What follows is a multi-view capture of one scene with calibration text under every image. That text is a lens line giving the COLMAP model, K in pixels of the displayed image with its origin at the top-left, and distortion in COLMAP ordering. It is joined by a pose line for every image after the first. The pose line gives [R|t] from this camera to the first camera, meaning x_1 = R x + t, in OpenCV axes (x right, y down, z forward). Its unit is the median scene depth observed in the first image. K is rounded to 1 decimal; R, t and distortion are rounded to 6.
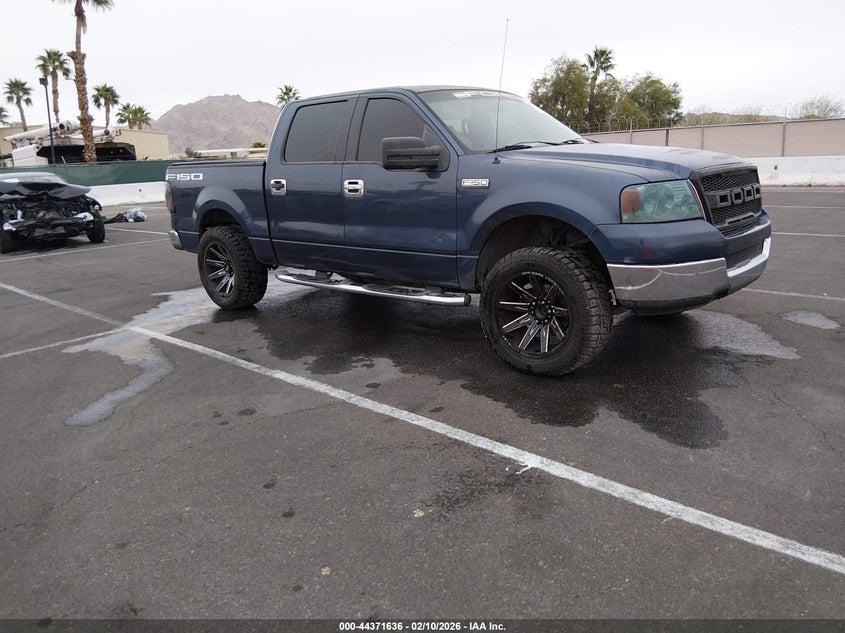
lens RADIAL K [[656.2, 0, 422.5], [0, 656.2, 316.5], [0, 0, 1]] dist [-0.004035, -0.009208]
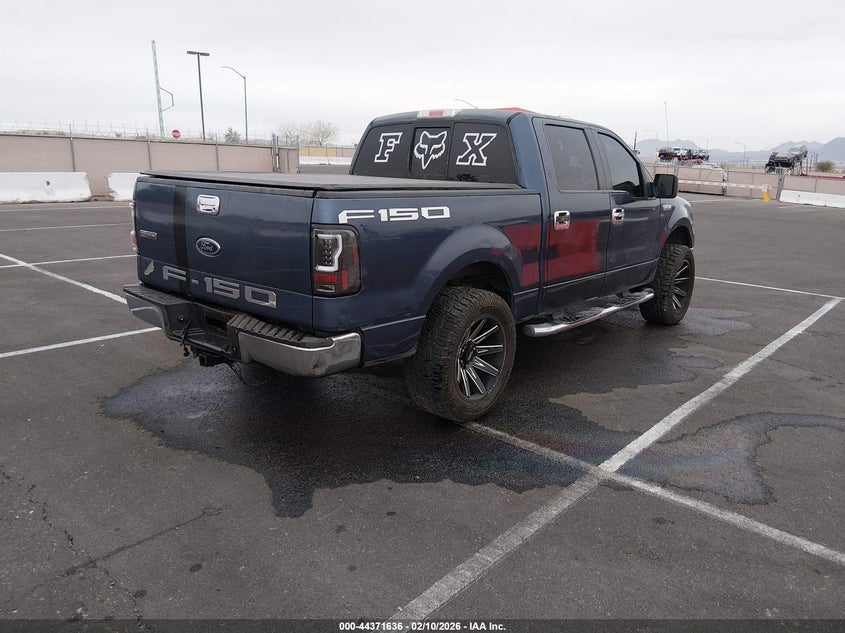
lens RADIAL K [[673.1, 0, 422.5], [0, 673.1, 316.5], [0, 0, 1]] dist [-0.005456, 0.007242]
pose [[-0.044369, -0.189411, 0.980895, -1.070771], [0.204433, 0.959363, 0.194501, -0.284062], [-0.977875, 0.209157, -0.003844, 1.212300]]
